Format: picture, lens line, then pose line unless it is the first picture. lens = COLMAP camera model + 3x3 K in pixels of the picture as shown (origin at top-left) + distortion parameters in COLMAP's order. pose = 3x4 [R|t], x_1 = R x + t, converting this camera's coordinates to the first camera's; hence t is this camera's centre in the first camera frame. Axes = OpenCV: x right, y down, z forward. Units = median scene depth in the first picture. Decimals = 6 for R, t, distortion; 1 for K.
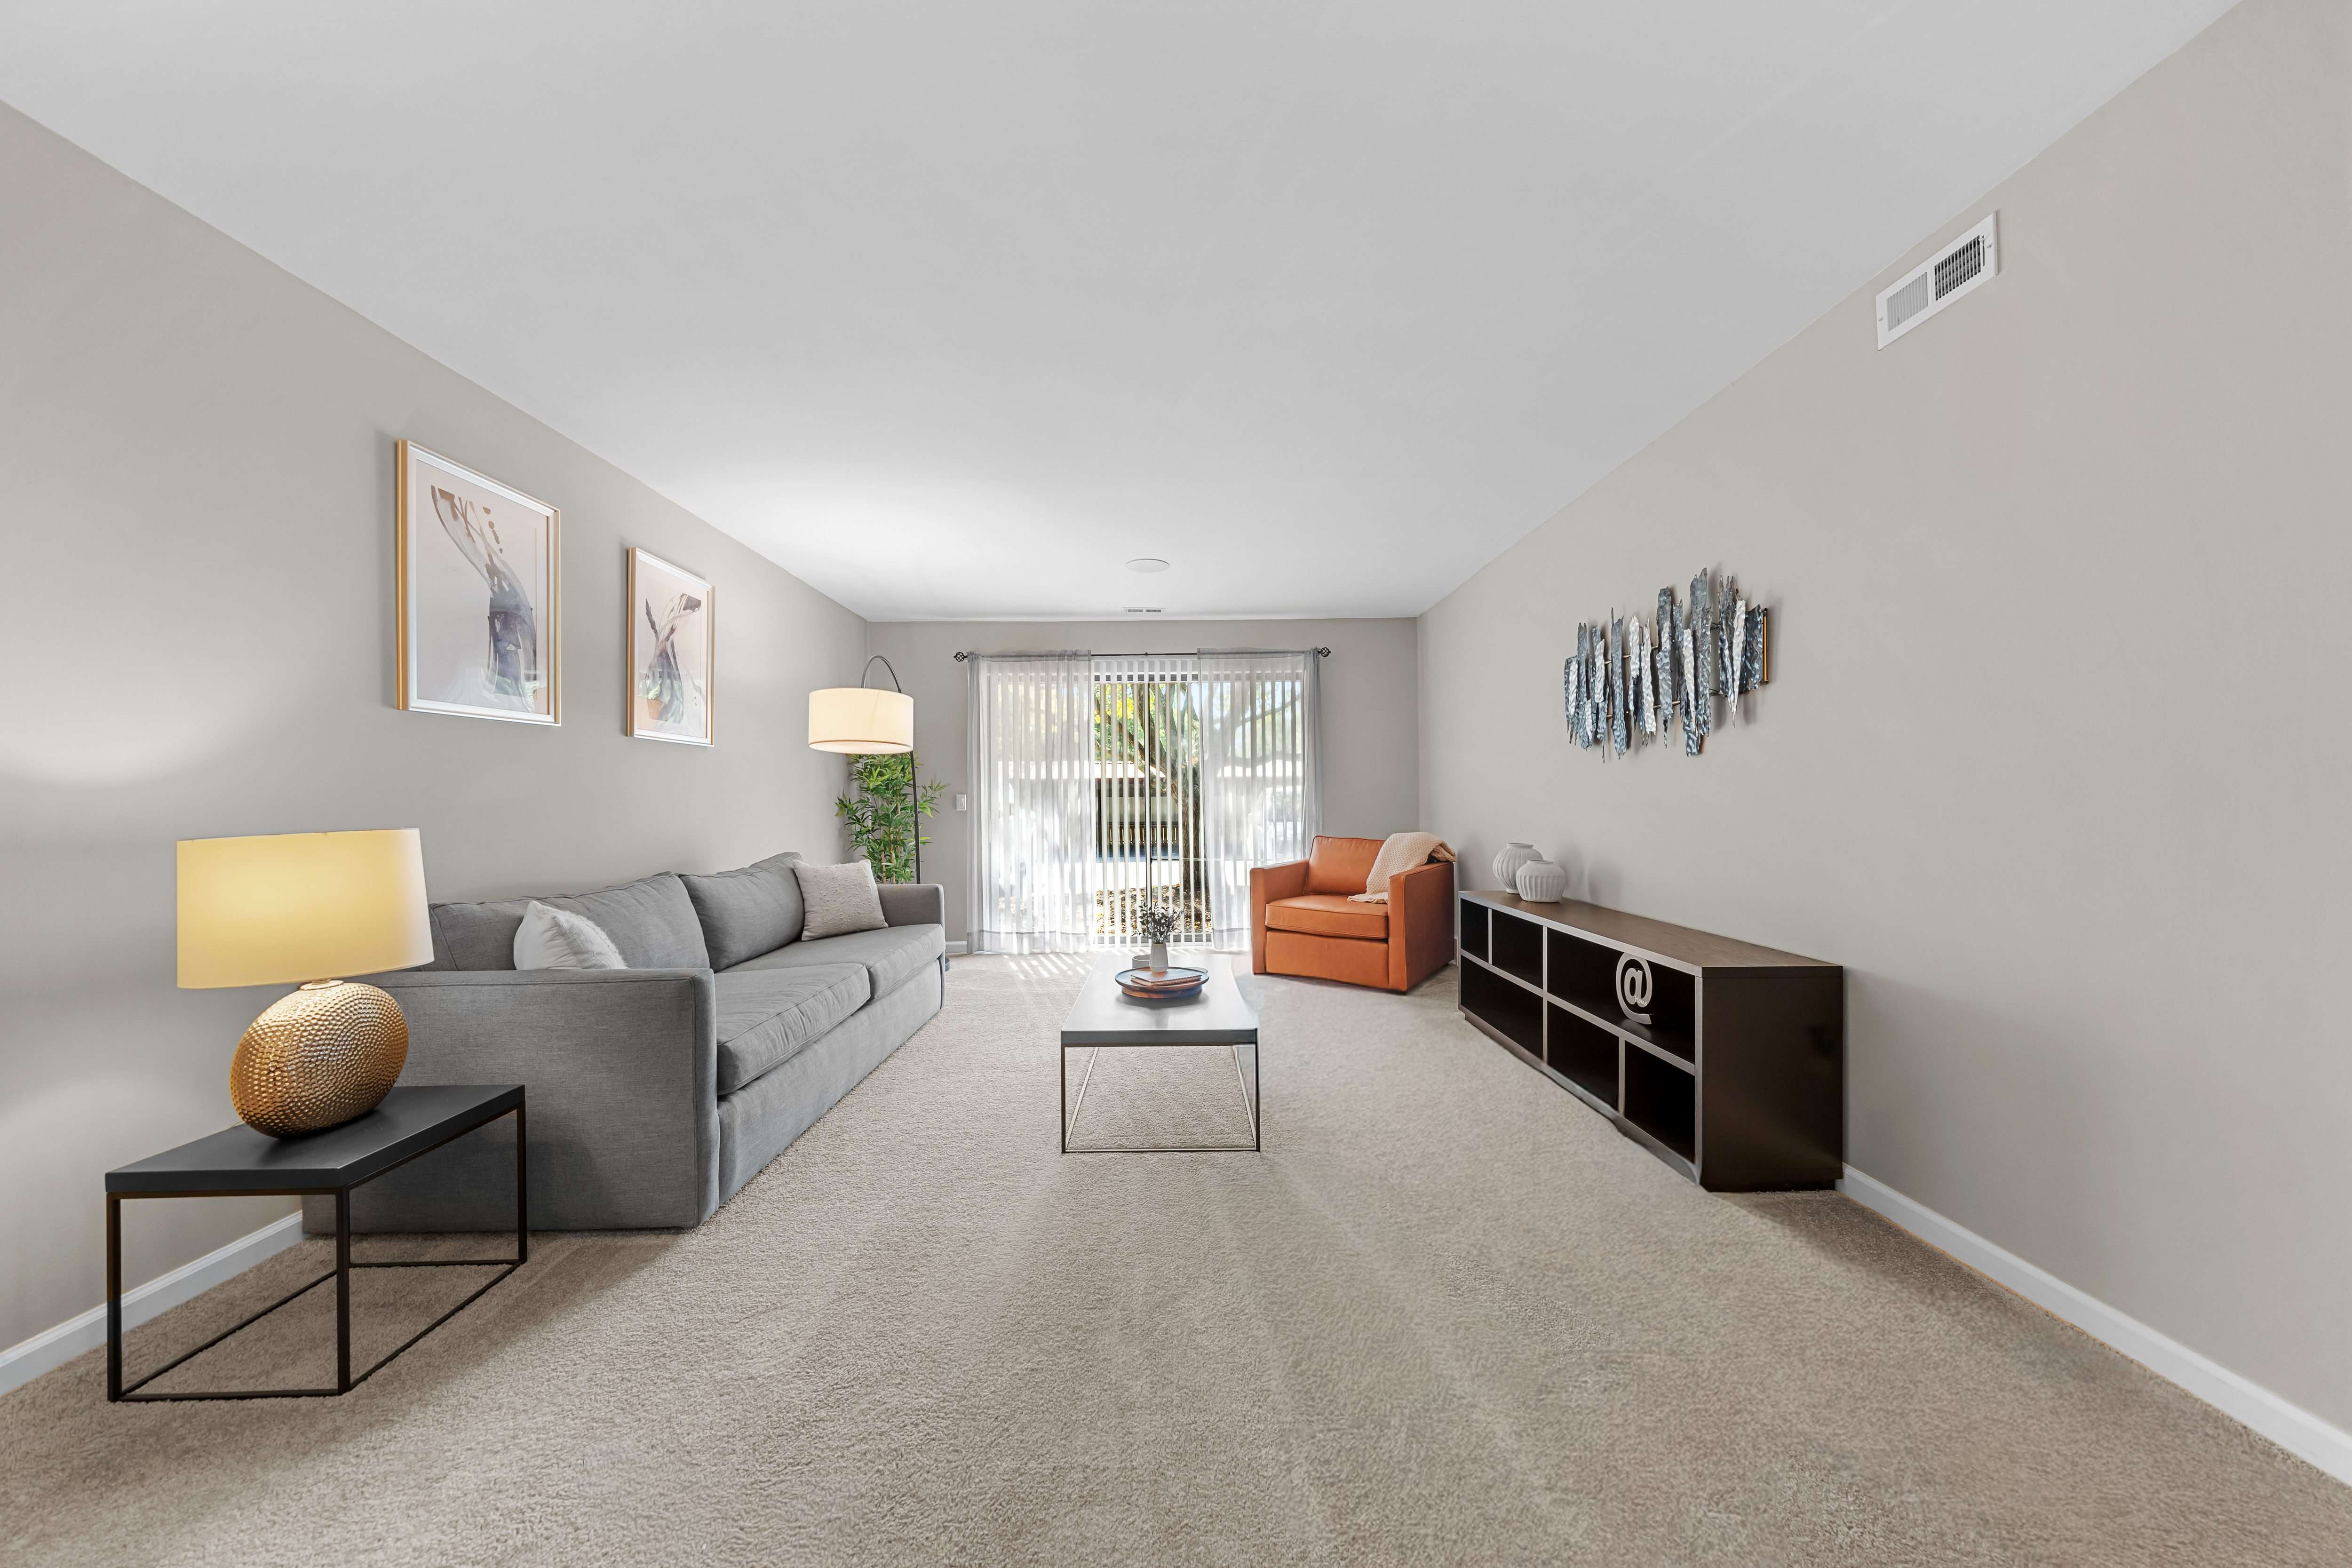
lens RADIAL K [[805.9, 0, 1183.2], [0, 805.9, 791.9], [0, 0, 1]] dist [-0.001145, -0.000148]
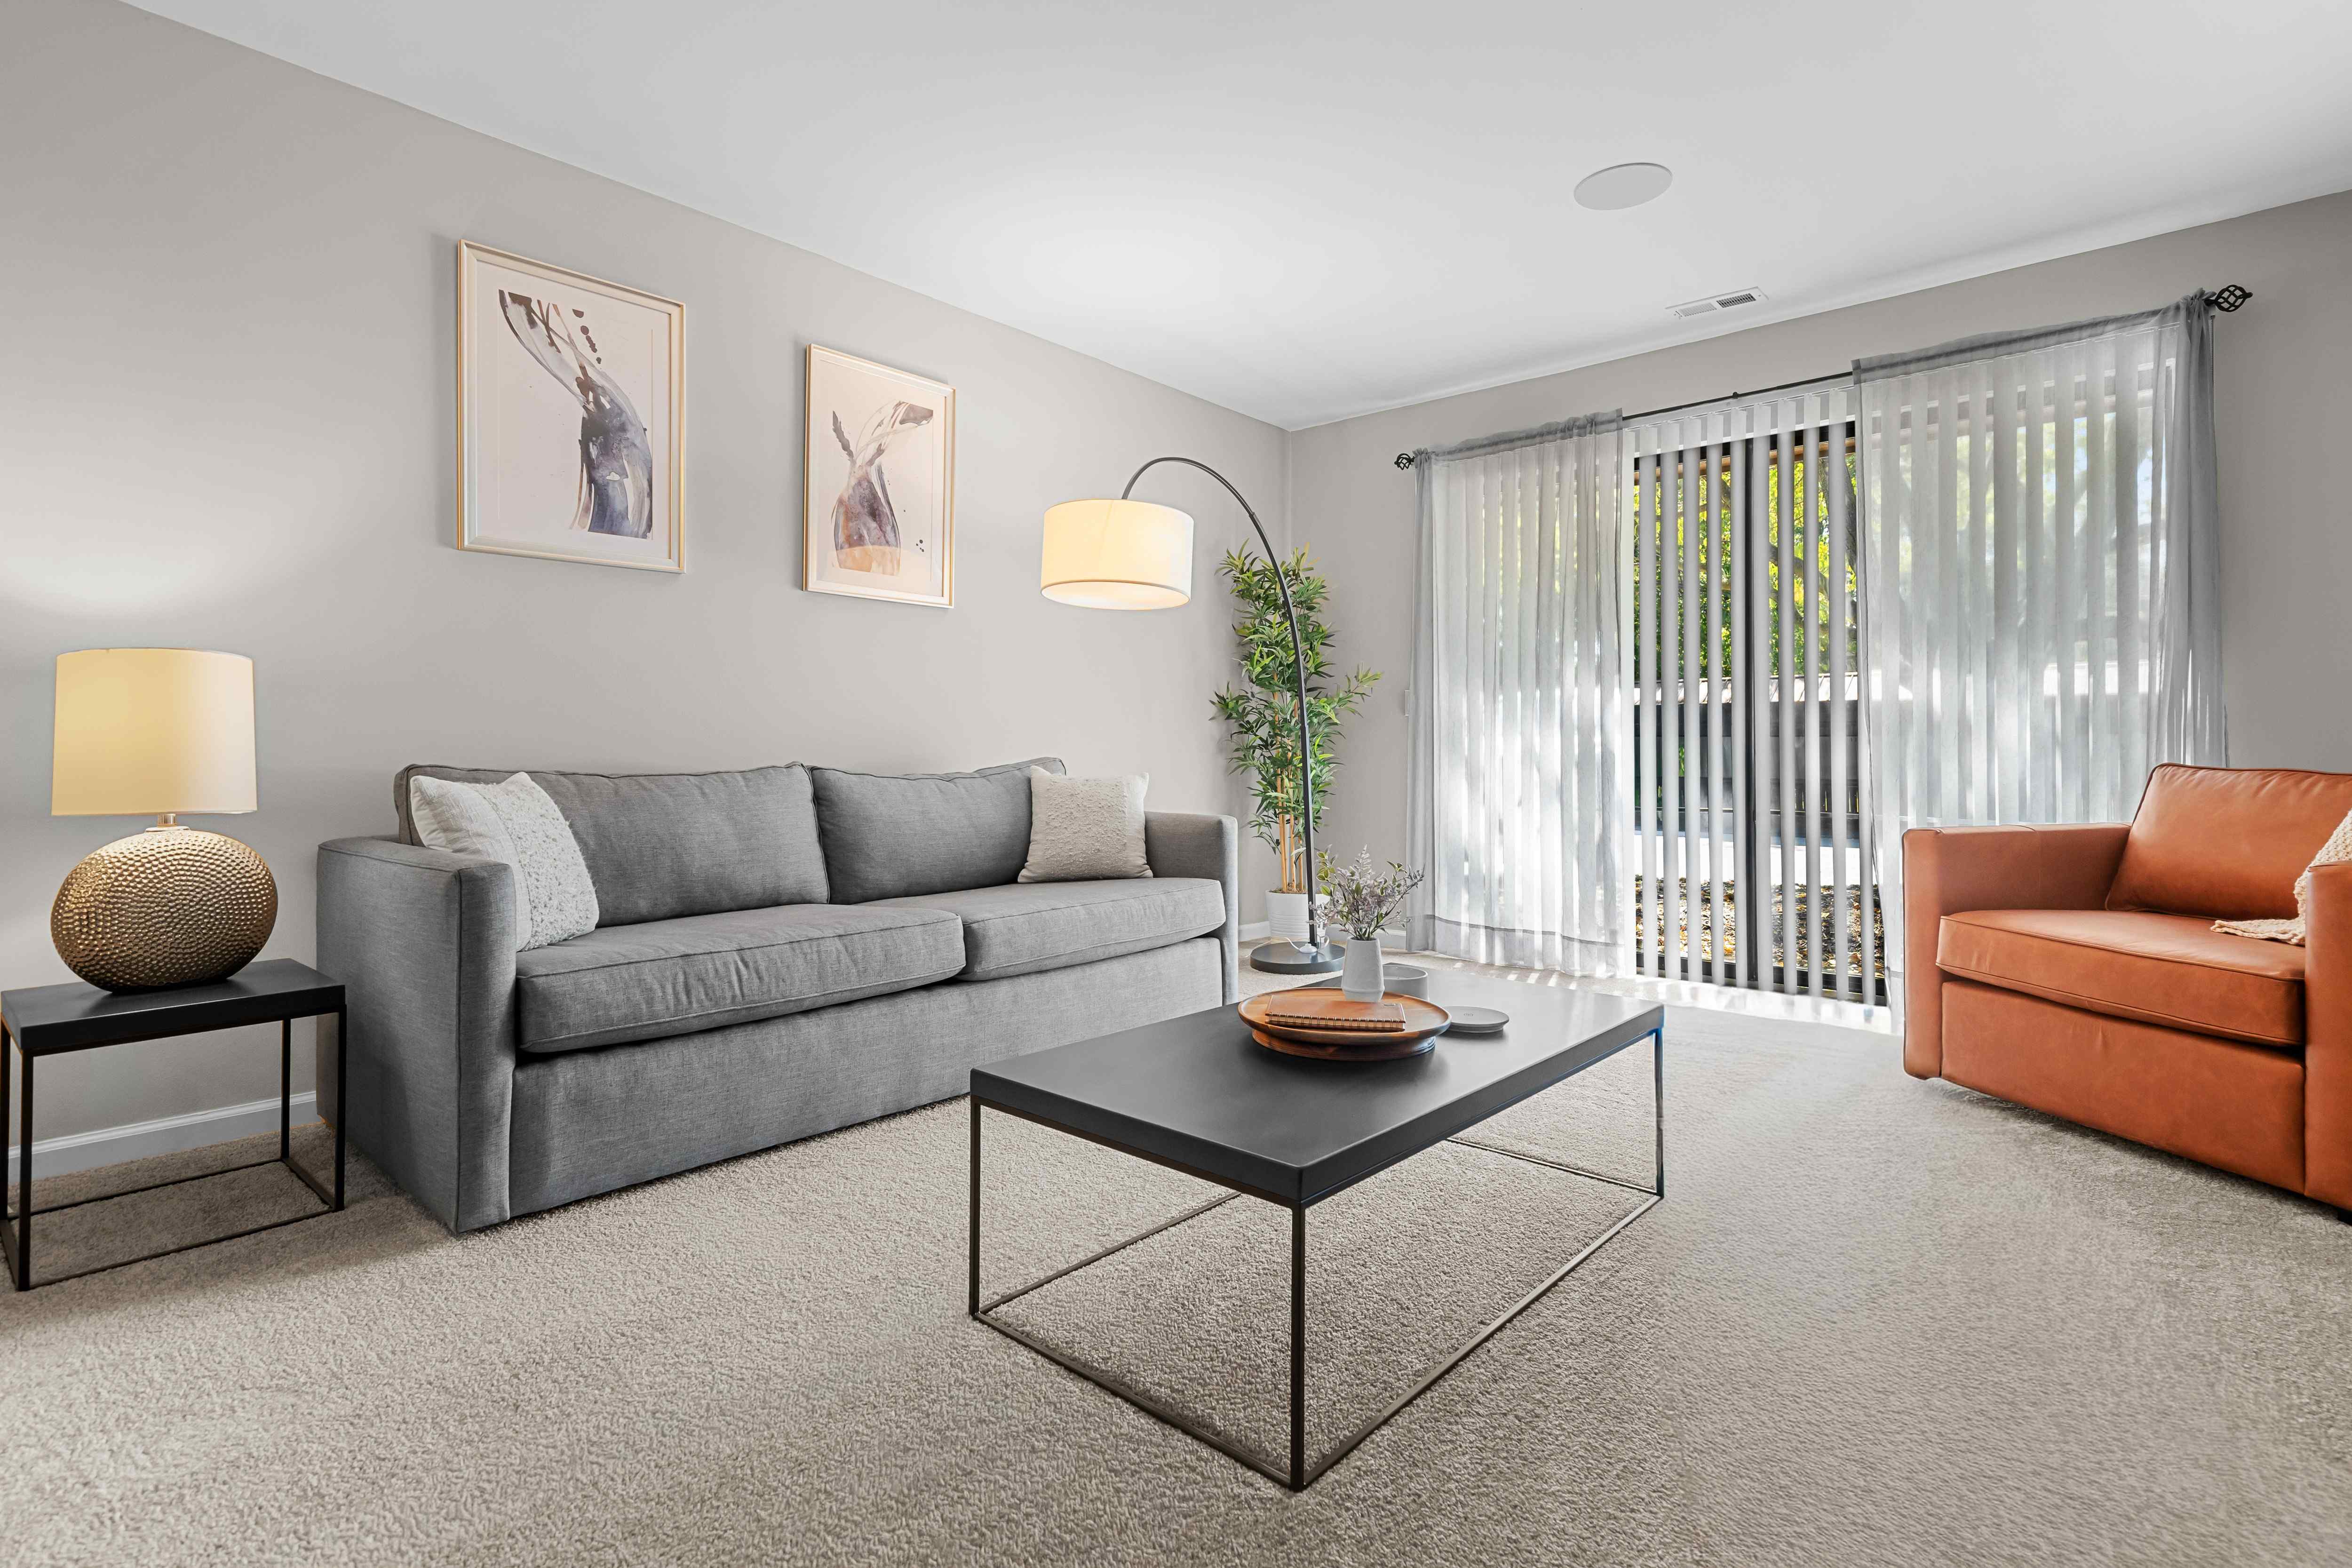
lens RADIAL K [[1147.4, 0, 1169.5], [0, 1147.4, 737.5], [0, 0, 1]] dist [0.002807, 0.000236]
pose [[0.732658, 0.002184, -0.680593, 0.370467], [-0.003337, 0.999994, -0.000384, 0.083352], [0.680588, 0.002552, 0.732662, 0.503675]]
